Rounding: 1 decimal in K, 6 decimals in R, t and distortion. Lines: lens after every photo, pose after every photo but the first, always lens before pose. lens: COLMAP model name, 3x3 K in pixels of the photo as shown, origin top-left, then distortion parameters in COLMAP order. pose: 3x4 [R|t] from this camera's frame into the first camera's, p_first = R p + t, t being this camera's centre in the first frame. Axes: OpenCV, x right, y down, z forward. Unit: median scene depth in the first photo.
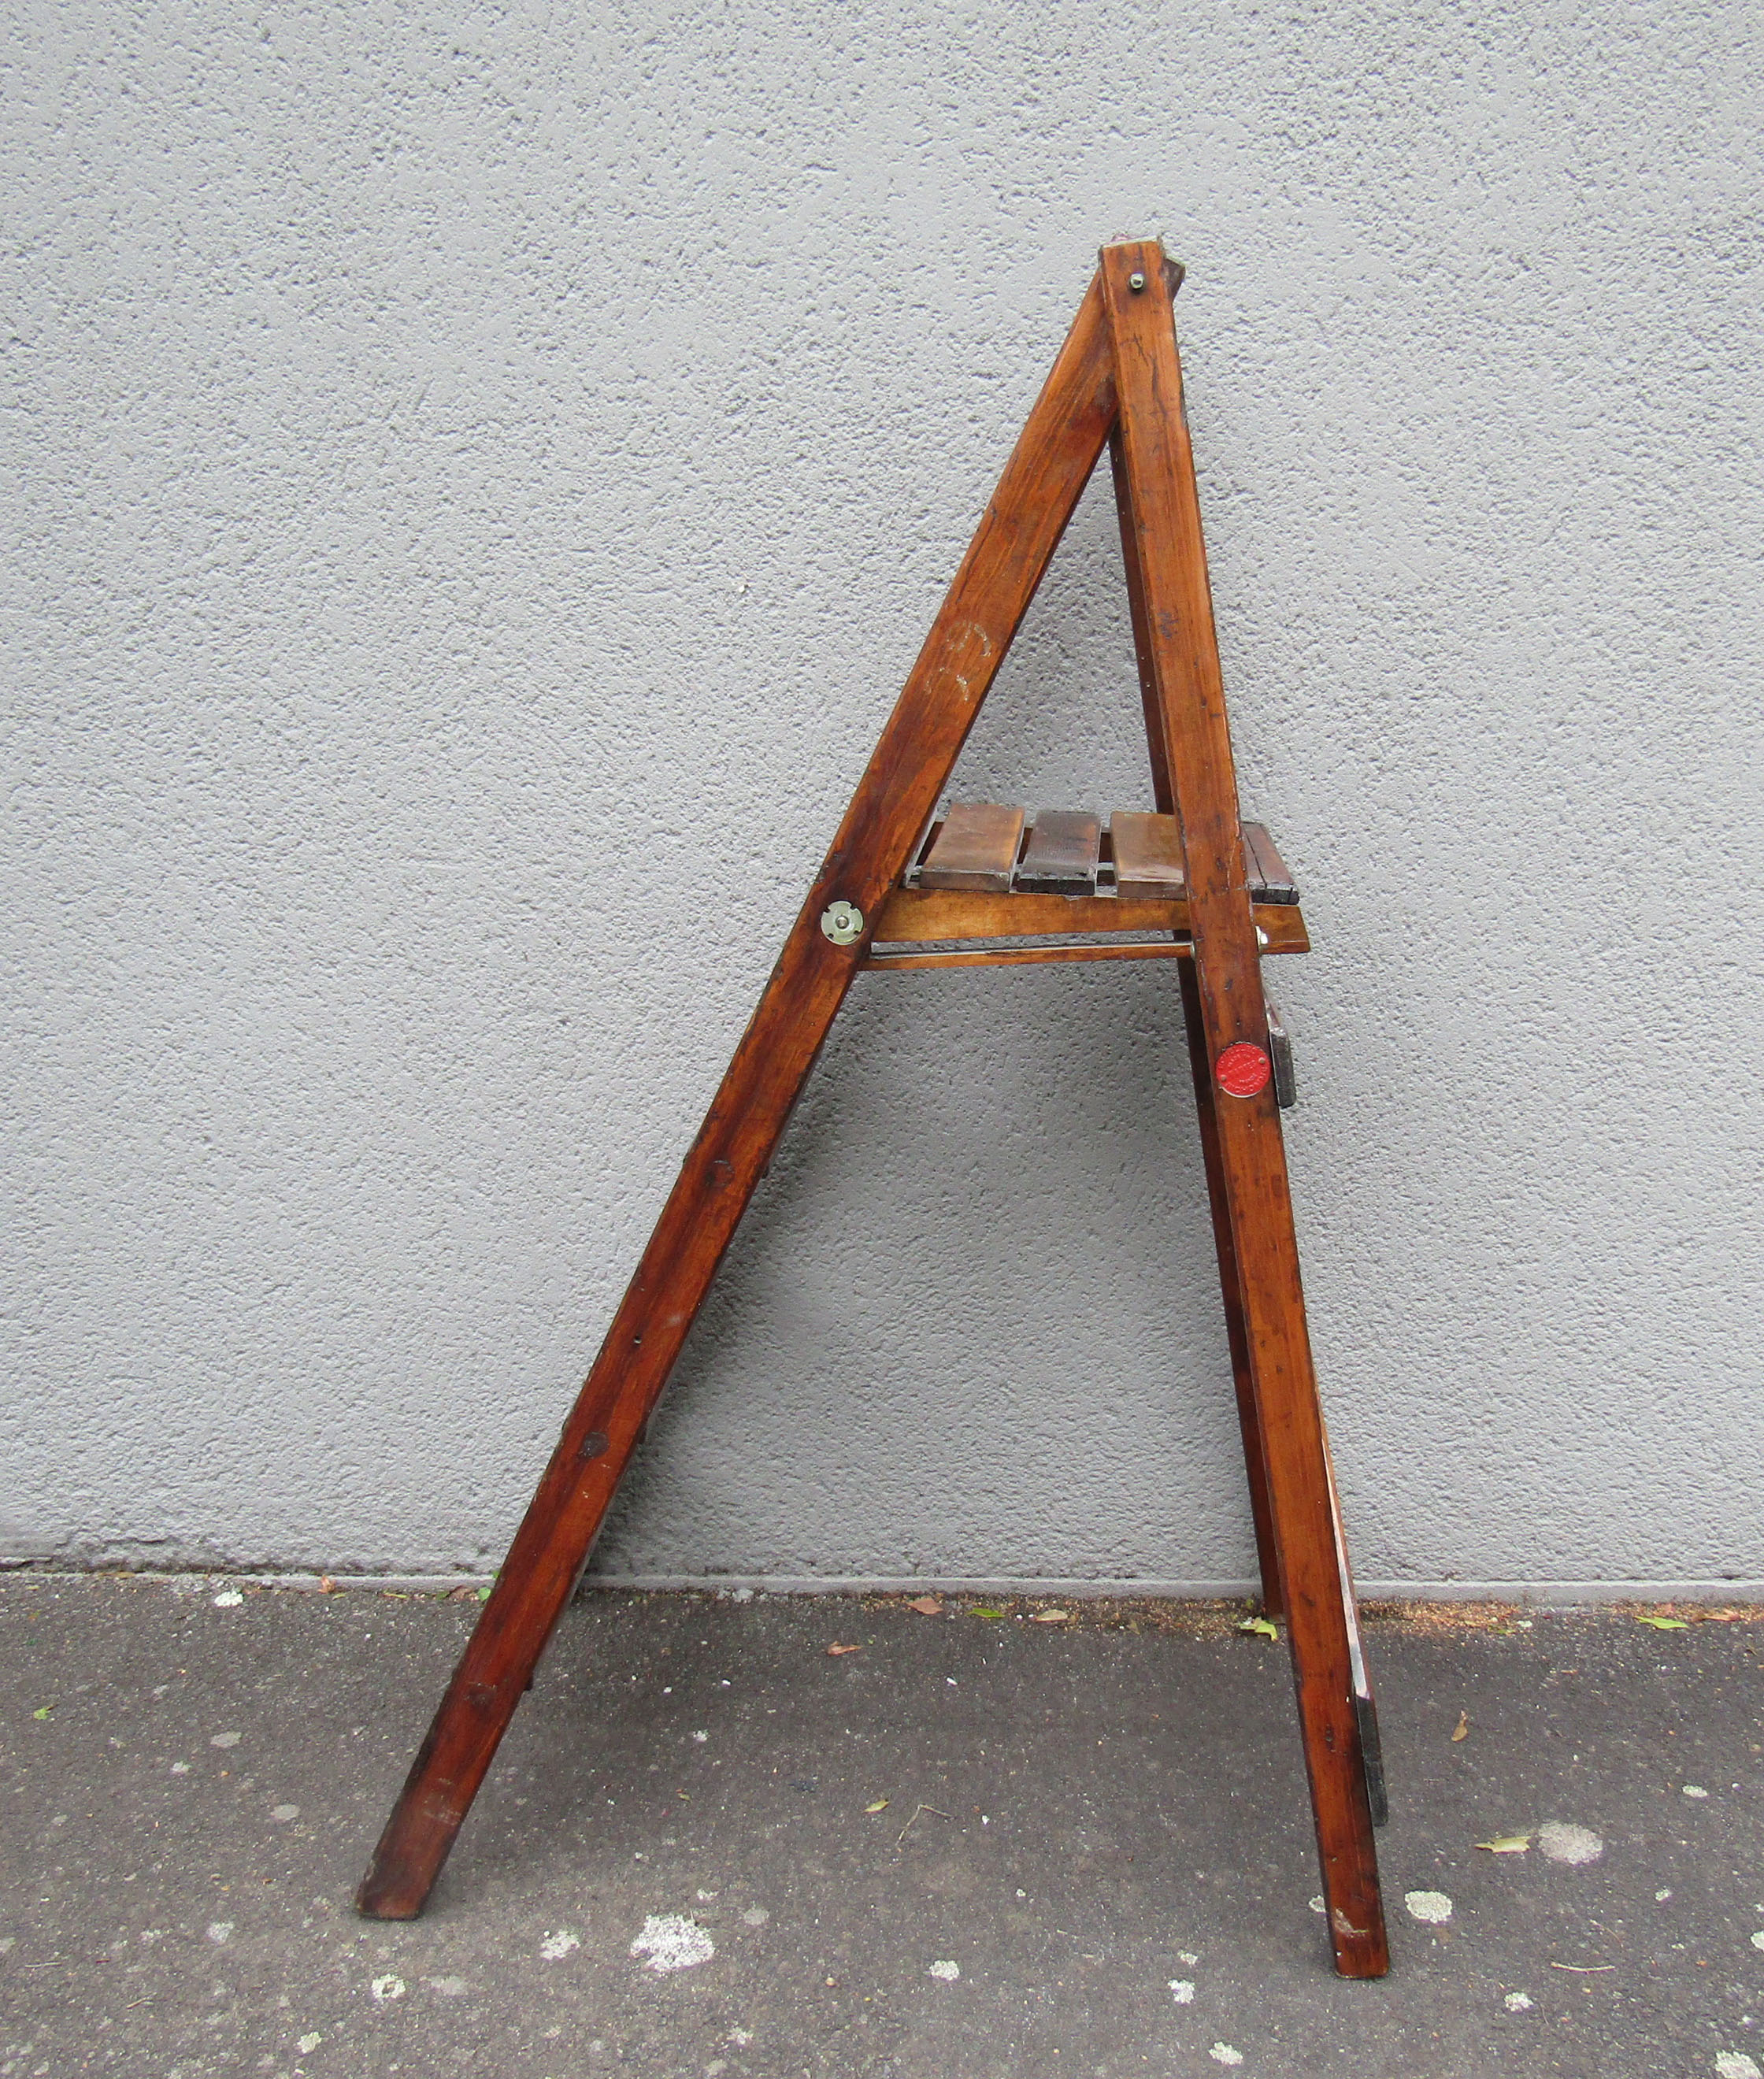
lens RADIAL K [[1975.4, 0, 945.0], [0, 1975.4, 1054.2], [0, 0, 1]] dist [-0.016693, 0.000000]
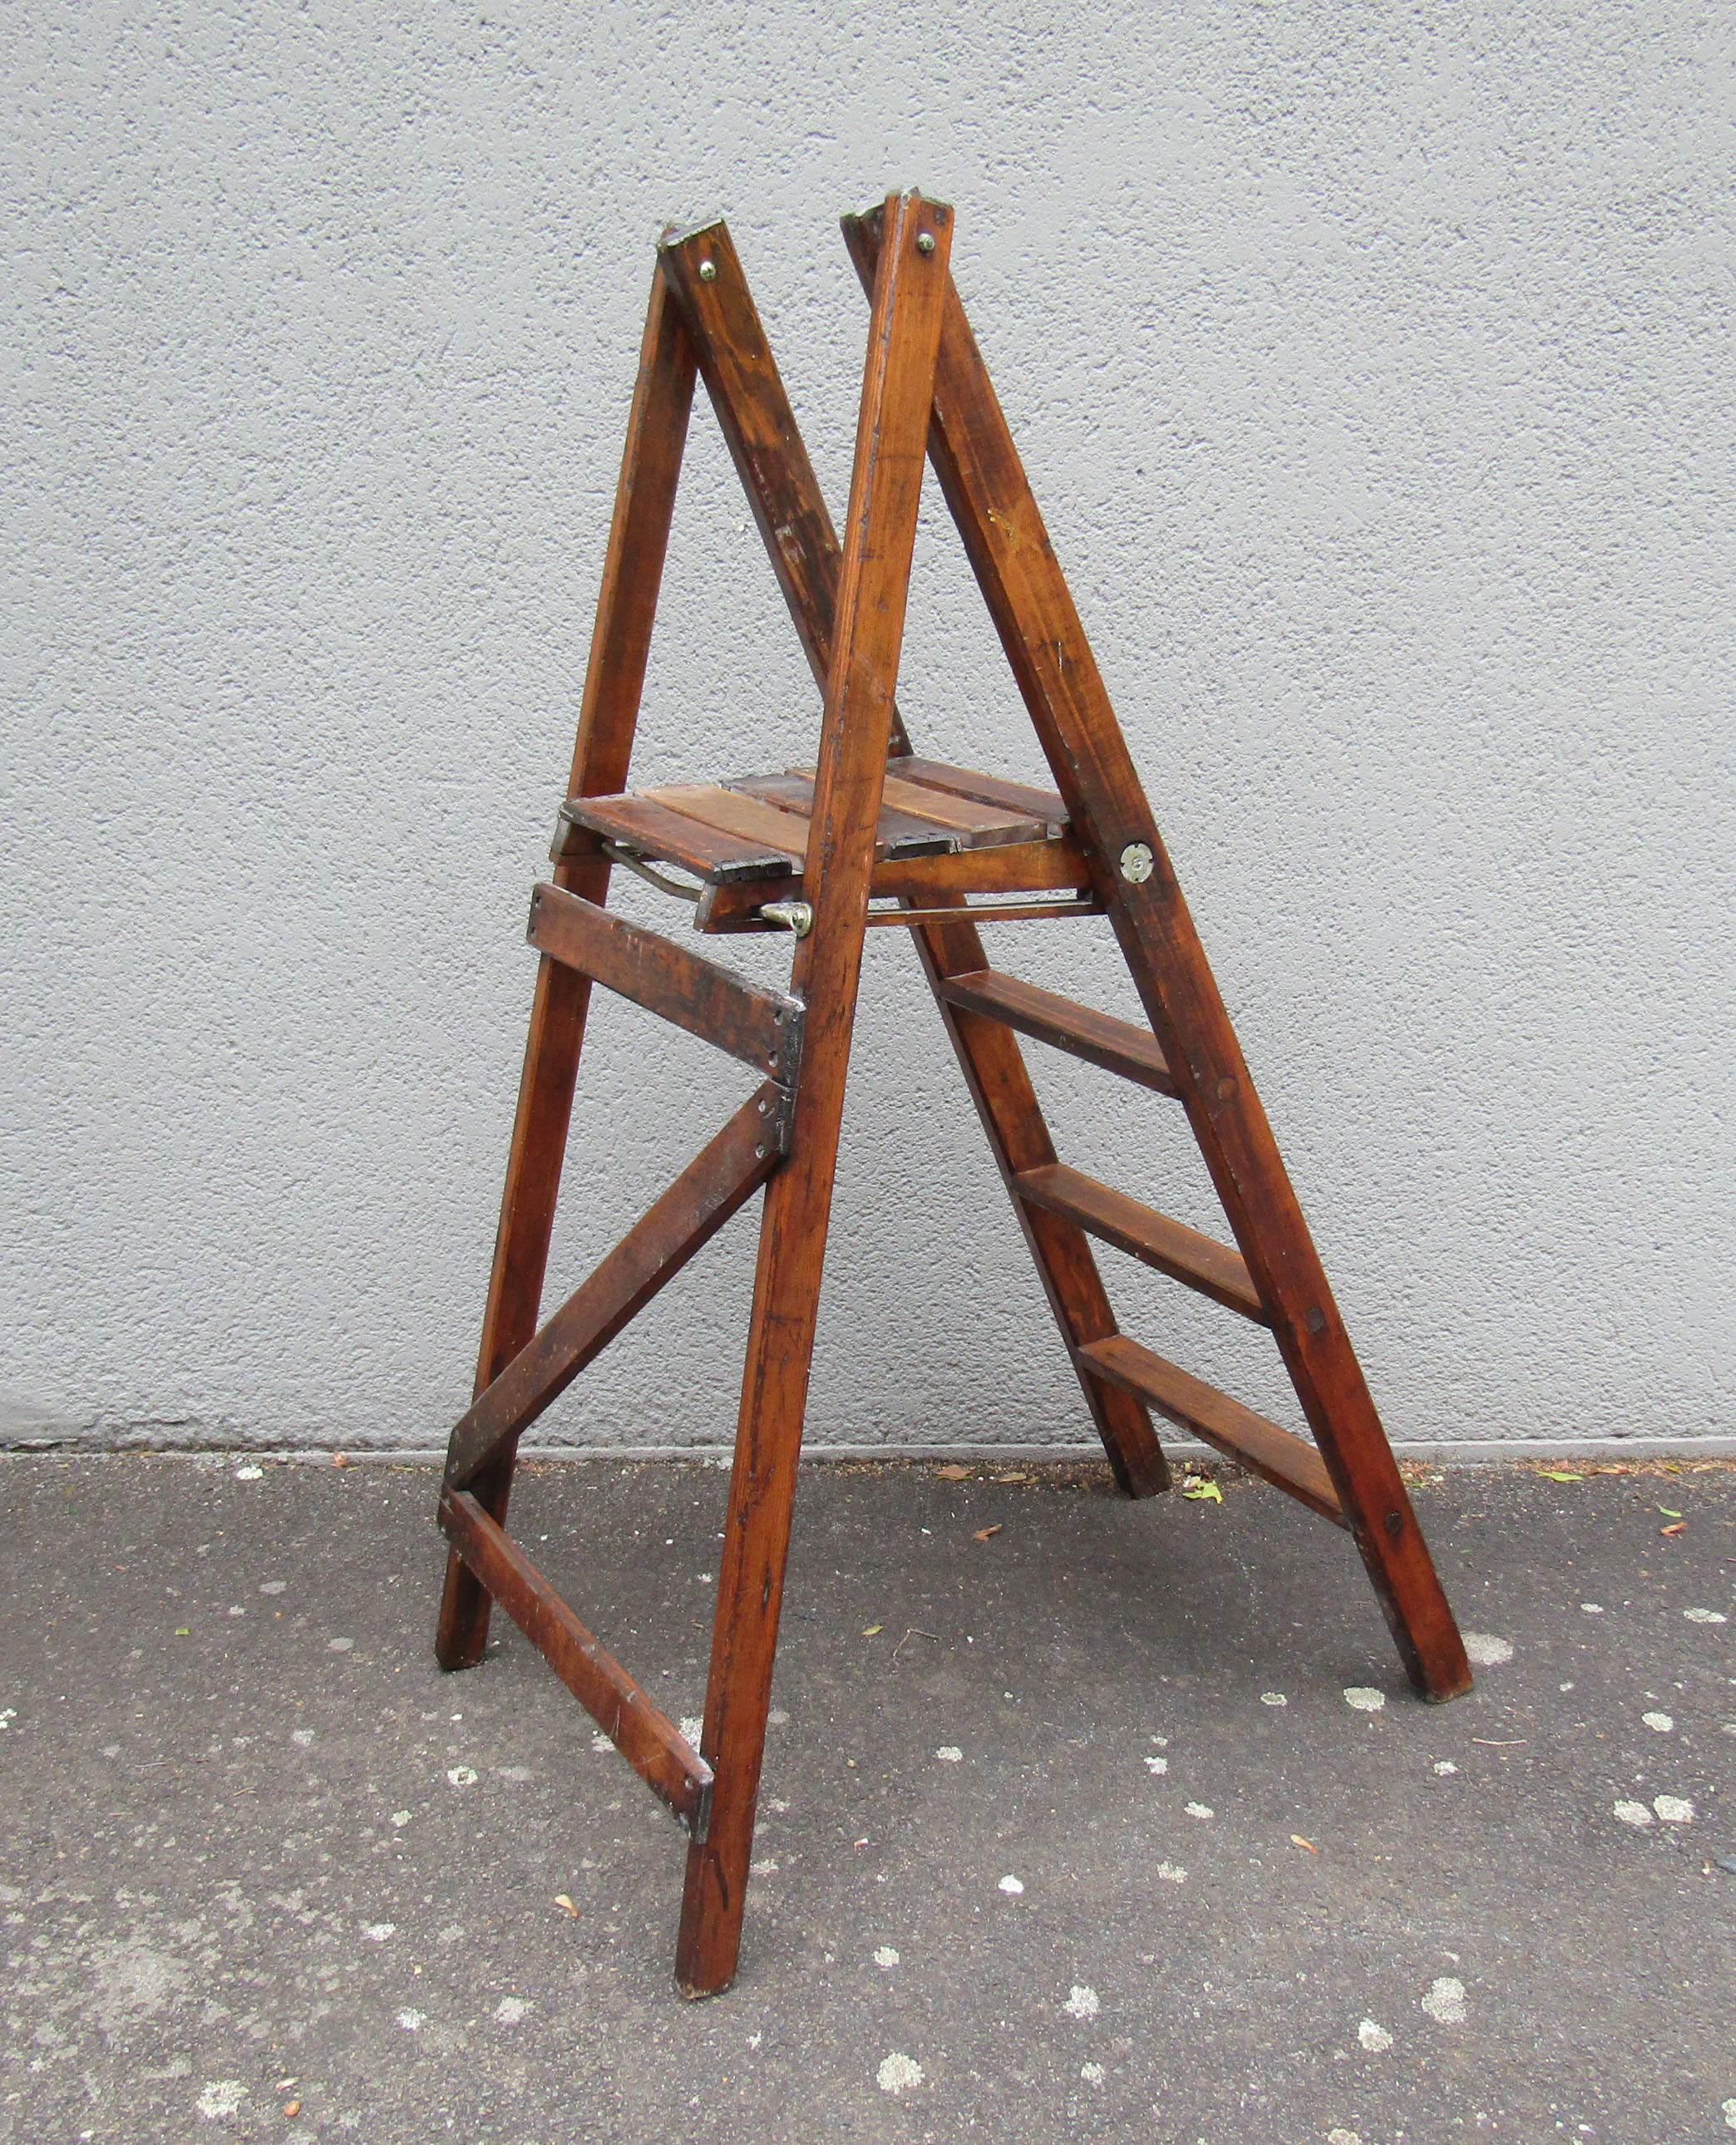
lens RADIAL K [[2075.9, 0, 859.1], [0, 2075.9, 1126.8], [0, 0, 1]] dist [-0.016755, 0.000000]
pose [[0.999231, -0.006396, 0.038689, -0.083203], [0.004232, 0.998435, 0.055762, 0.028949], [-0.038985, -0.055555, 0.997694, -0.155128]]
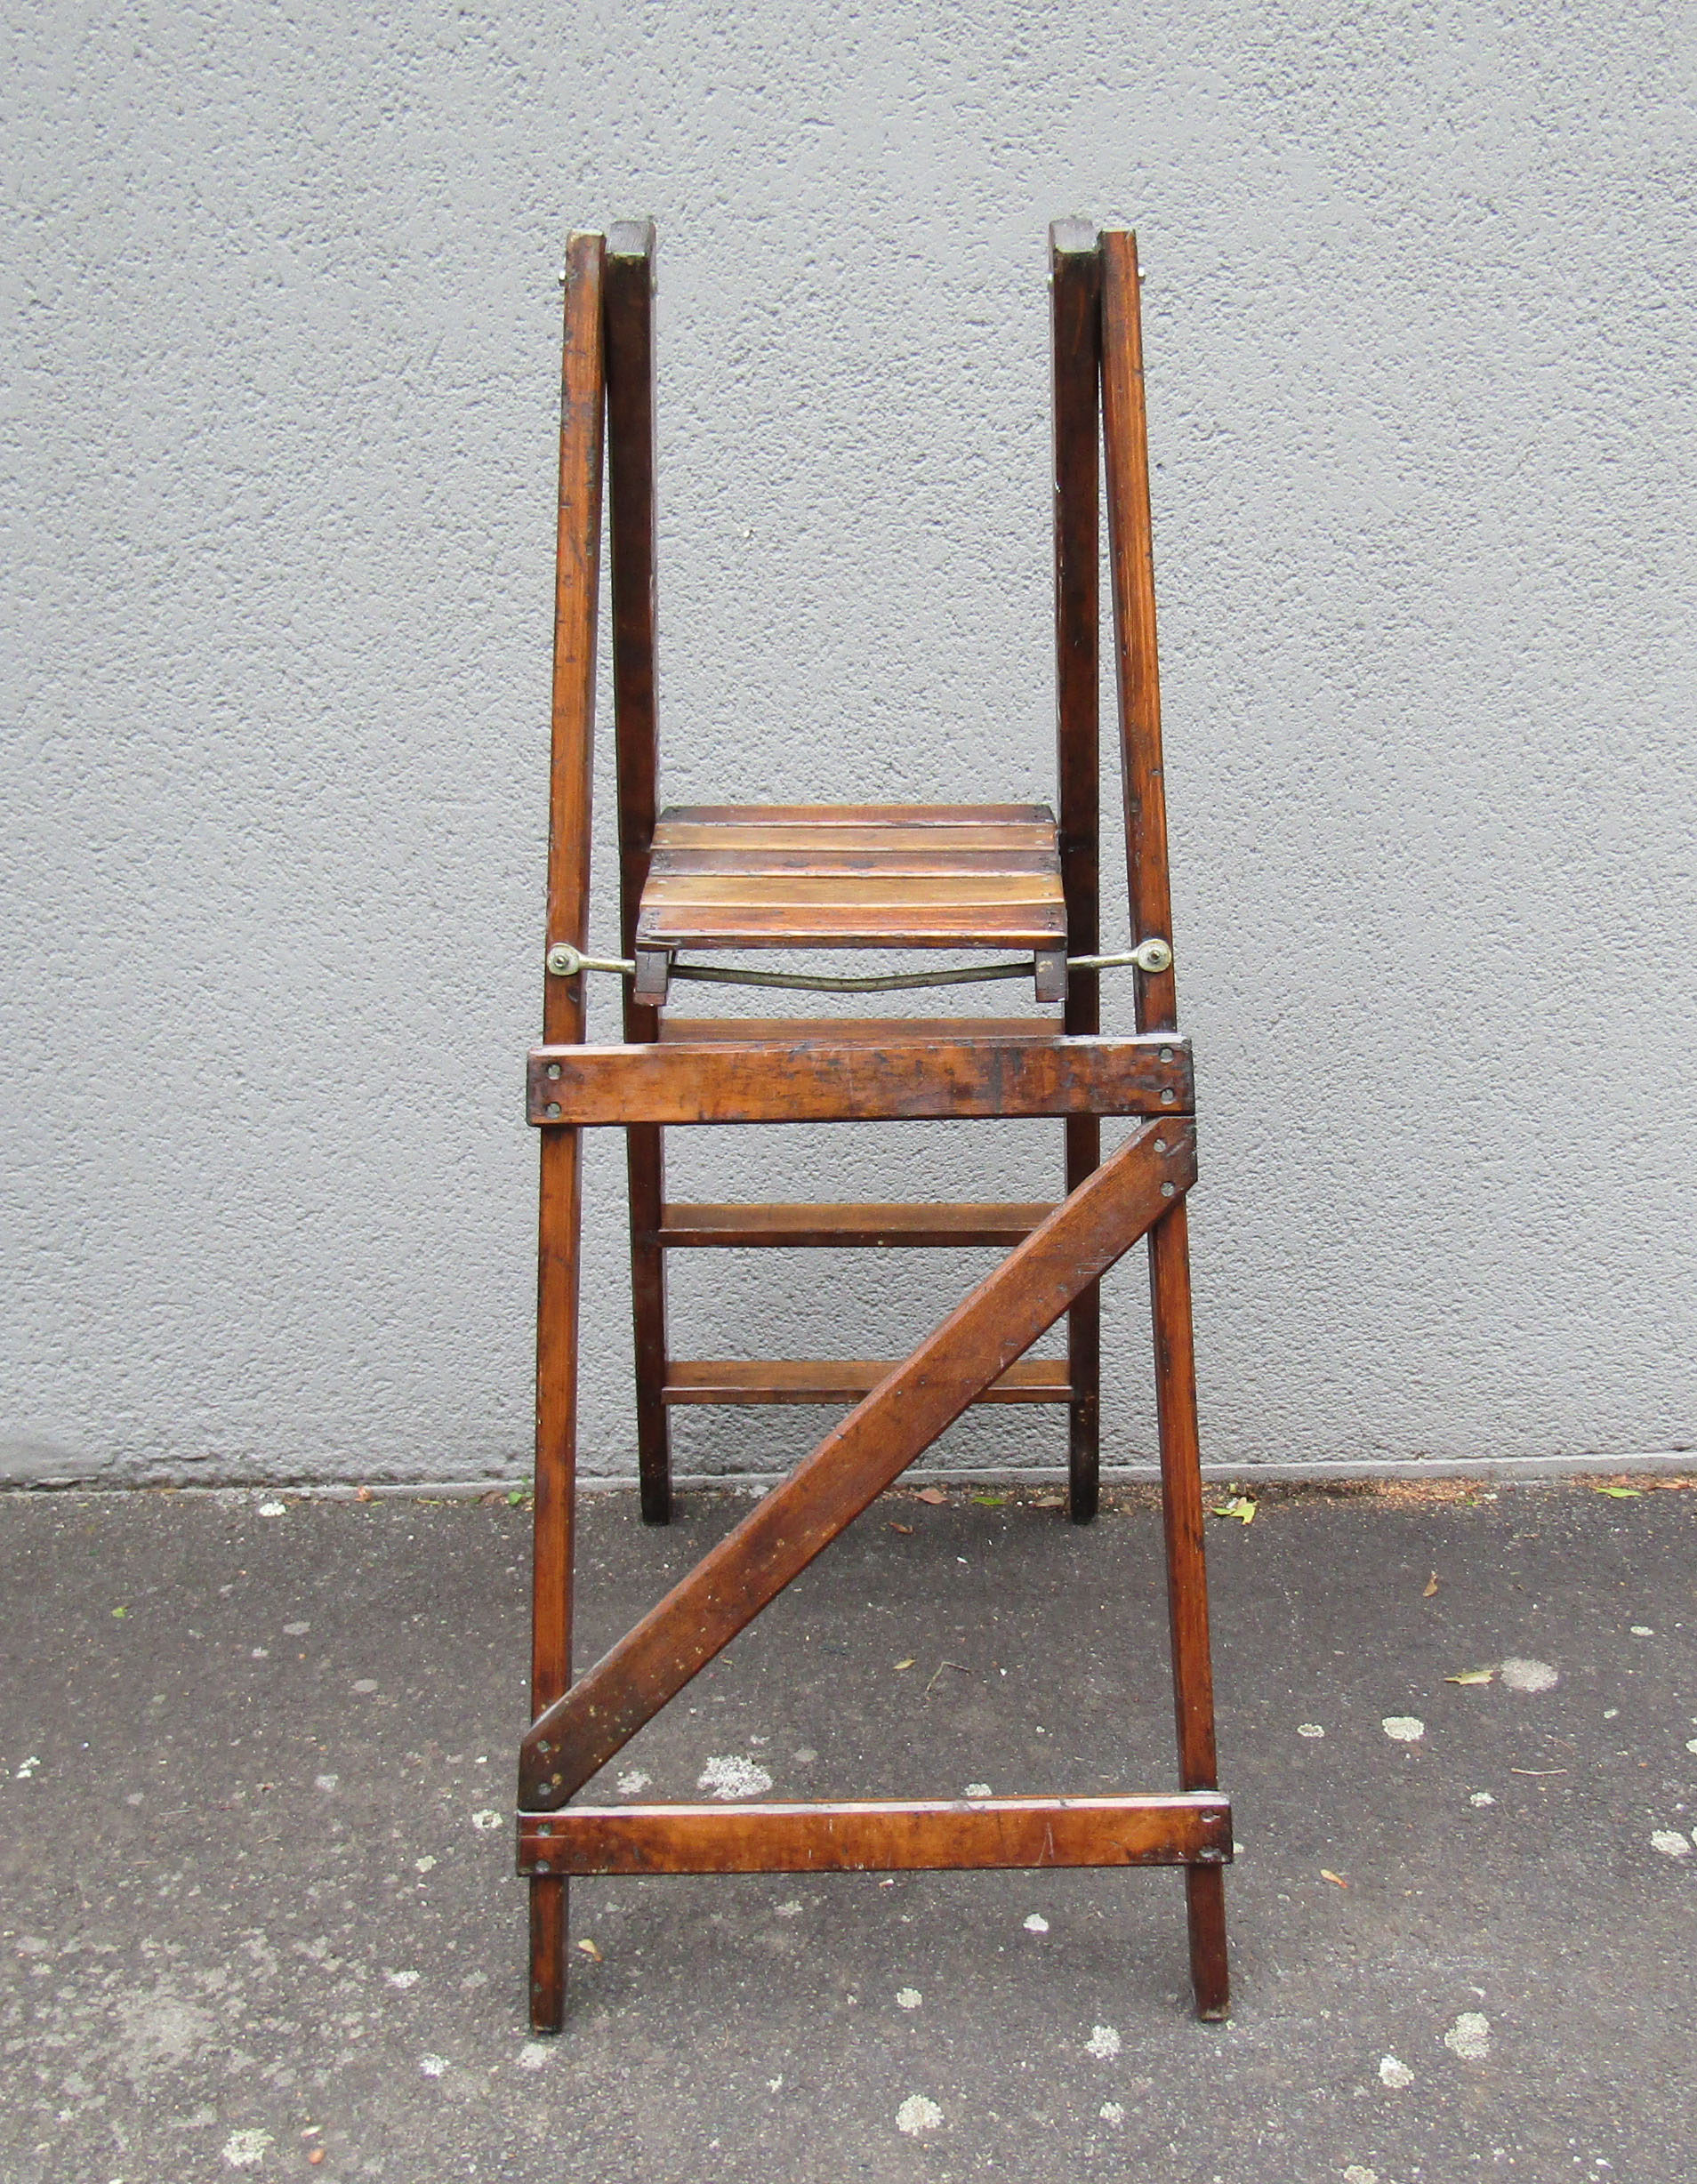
lens RADIAL K [[2215.2, 0, 904.3], [0, 2215.2, 1188.0], [0, 0, 1]] dist [-0.017100, 0.000000]
pose [[0.999439, -0.025159, 0.022123, -0.053319], [0.022848, 0.994814, 0.099107, -0.005427], [-0.024501, -0.098546, 0.994831, -0.197309]]
